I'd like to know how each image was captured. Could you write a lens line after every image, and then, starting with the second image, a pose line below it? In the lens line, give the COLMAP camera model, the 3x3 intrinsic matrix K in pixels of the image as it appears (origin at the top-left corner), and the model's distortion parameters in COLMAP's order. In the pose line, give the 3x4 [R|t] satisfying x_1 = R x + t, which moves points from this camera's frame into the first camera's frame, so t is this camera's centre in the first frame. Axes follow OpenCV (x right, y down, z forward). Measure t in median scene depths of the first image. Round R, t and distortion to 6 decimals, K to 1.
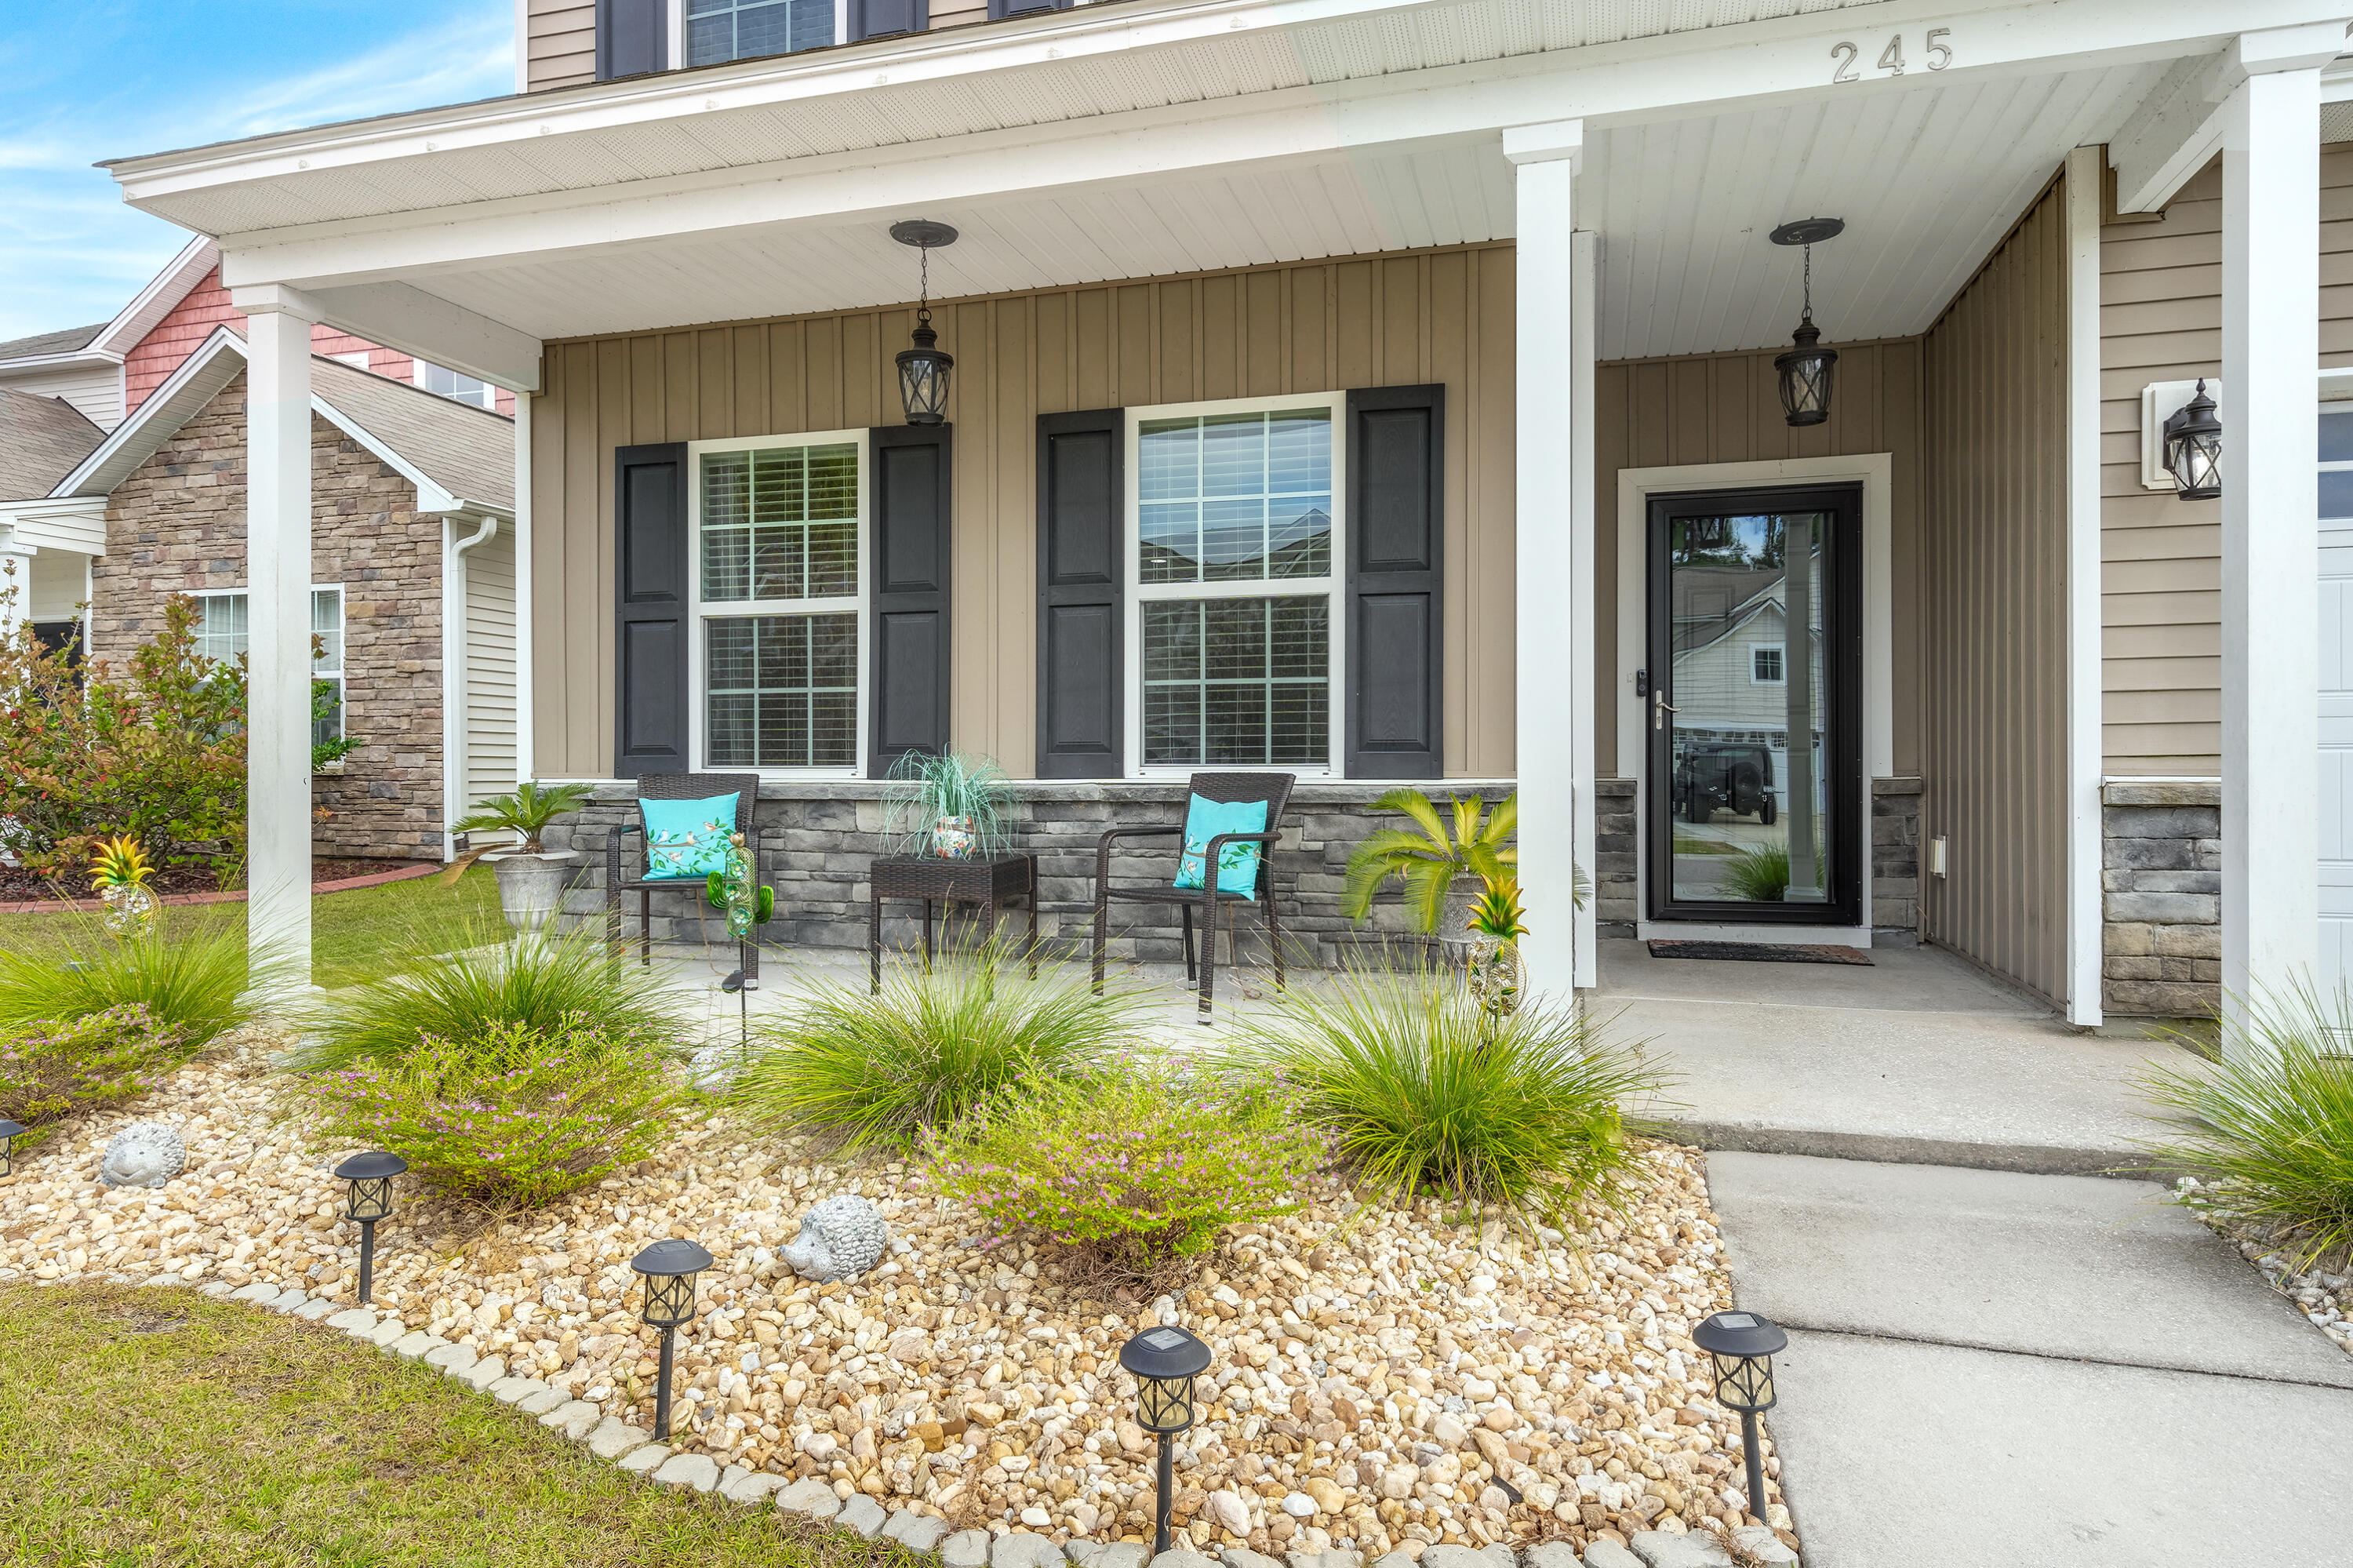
lens RADIAL K [[1240.5, 0, 1177.8], [0, 1240.5, 774.9], [0, 0, 1]] dist [-0.015279, -0.000200]
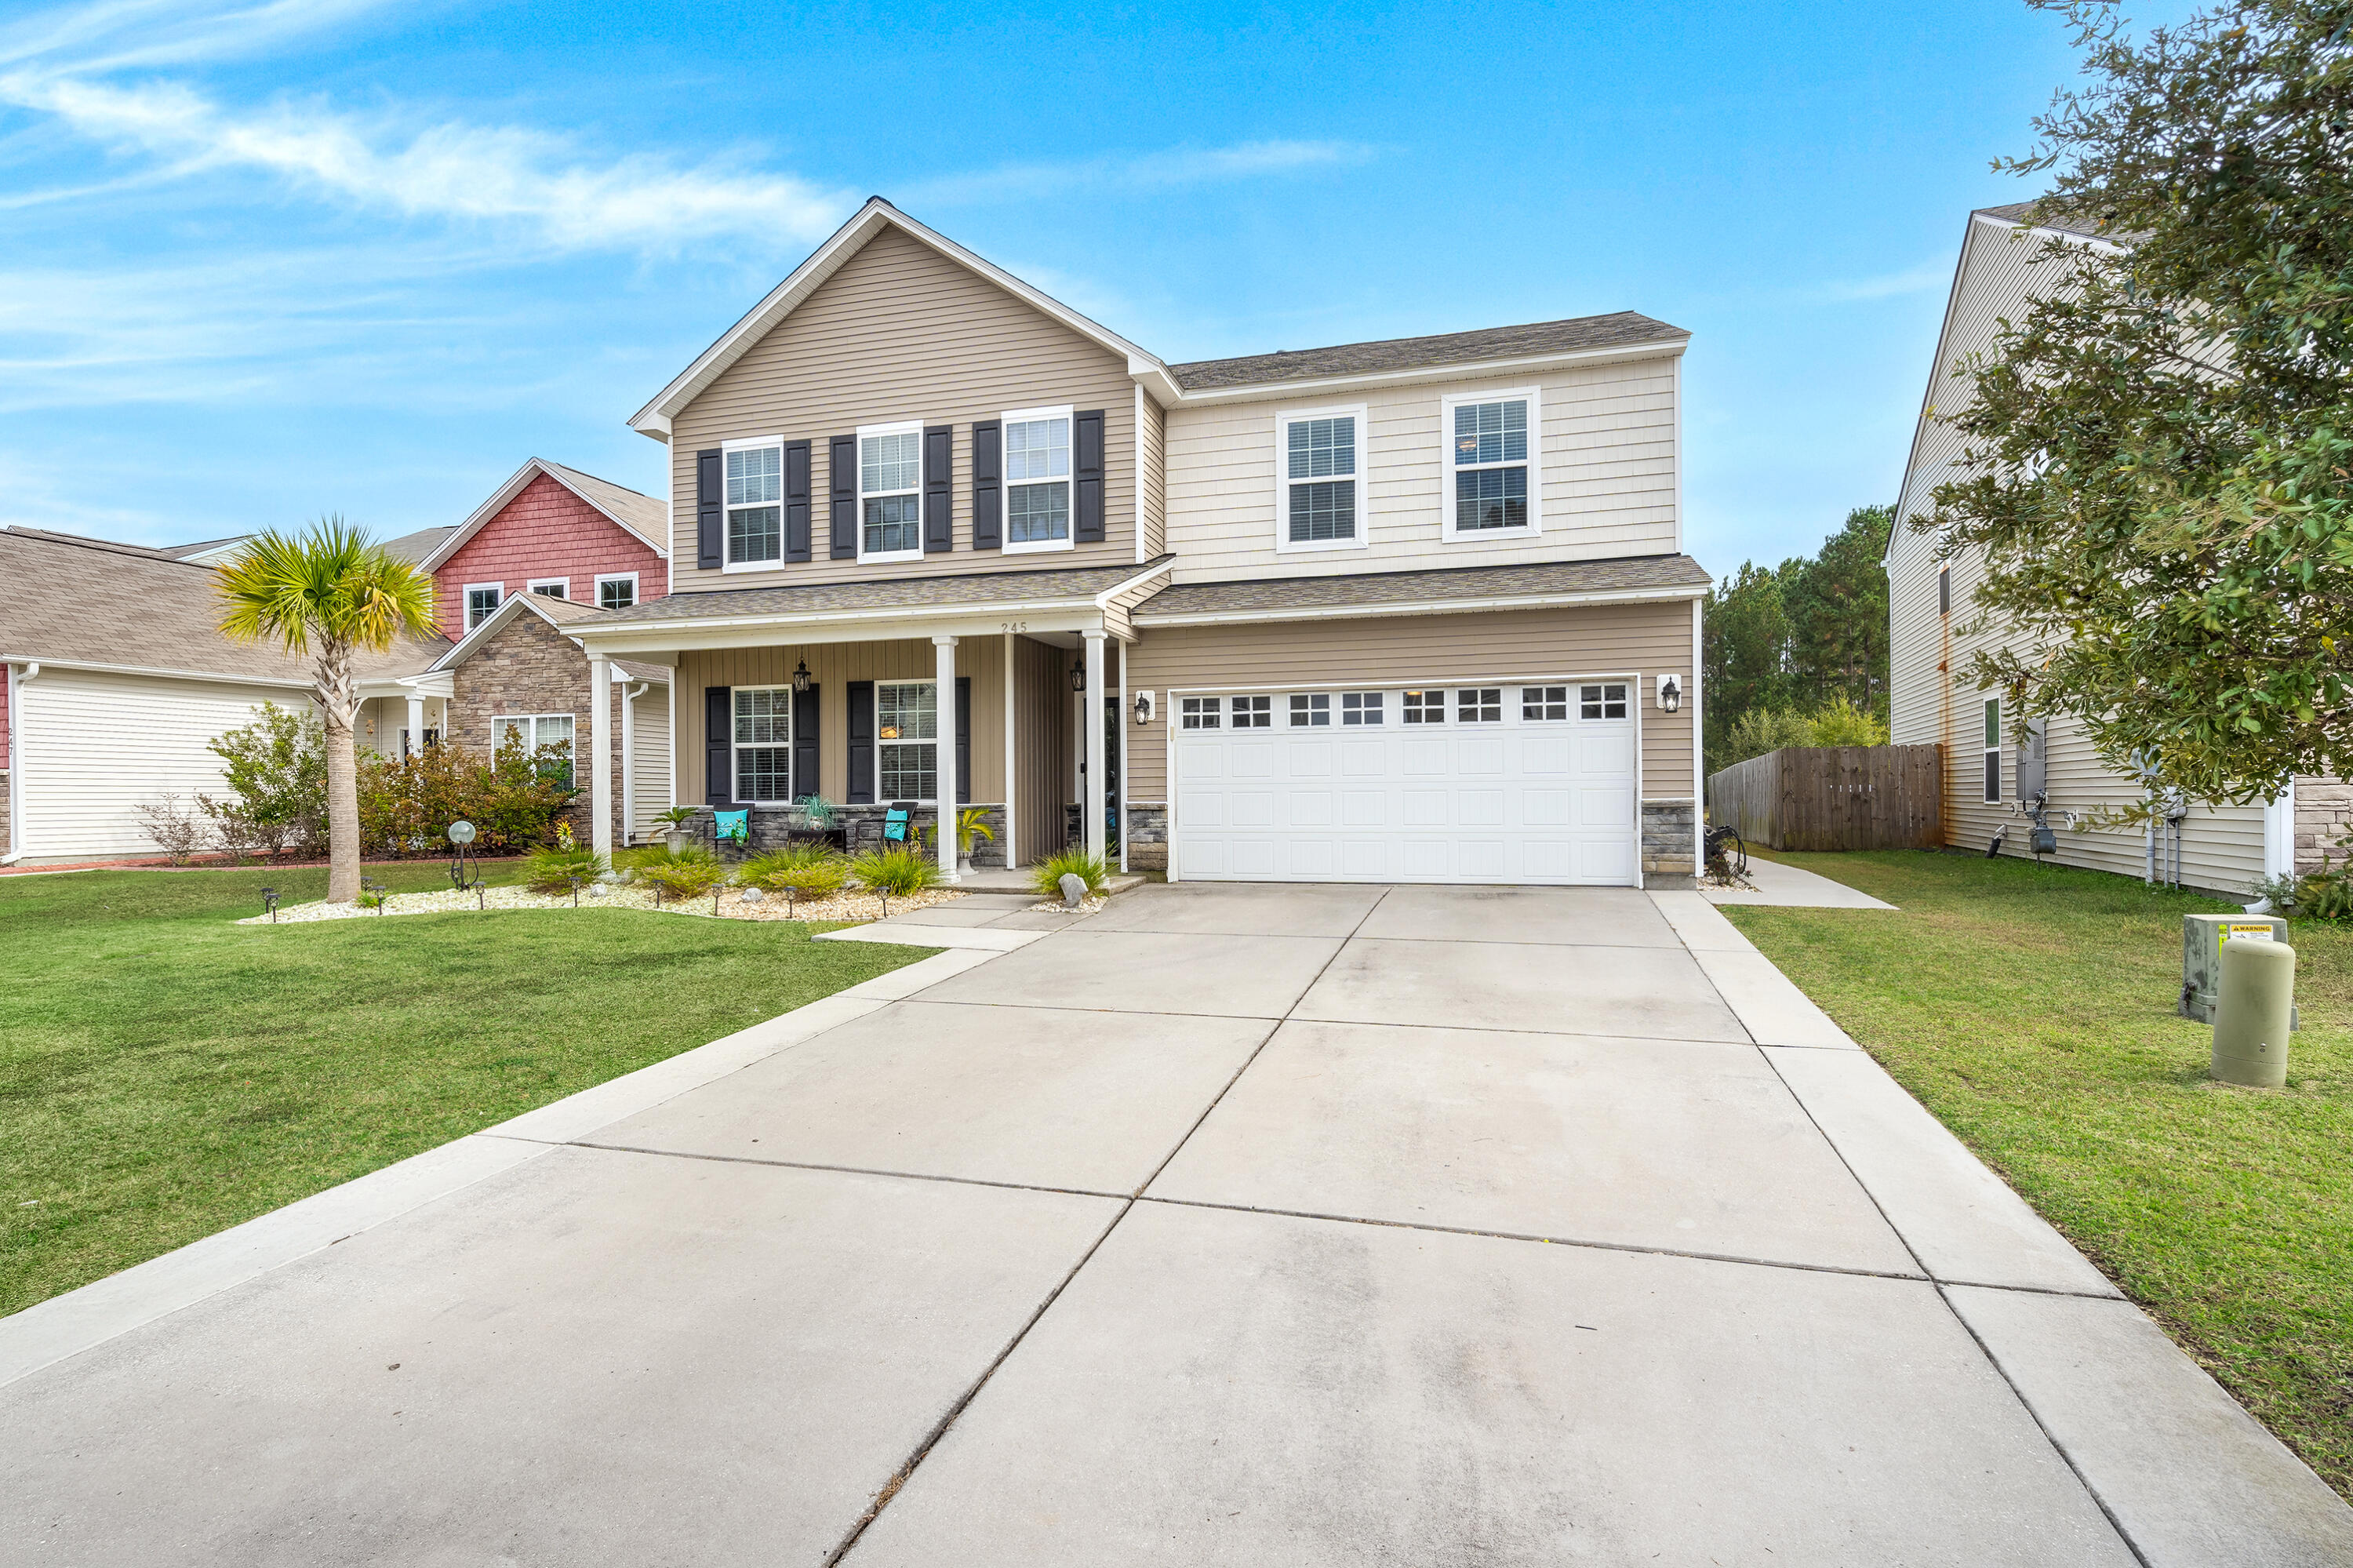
lens RADIAL K [[1070.7, 0, 1179.3], [0, 1070.7, 783.8], [0, 0, 1]] dist [0.001462, 0.000546]
pose [[0.999946, -0.007655, -0.007003, 0.680228], [0.007567, 0.999894, -0.012454, -0.007238], [0.007097, 0.012400, 0.999898, -1.519007]]
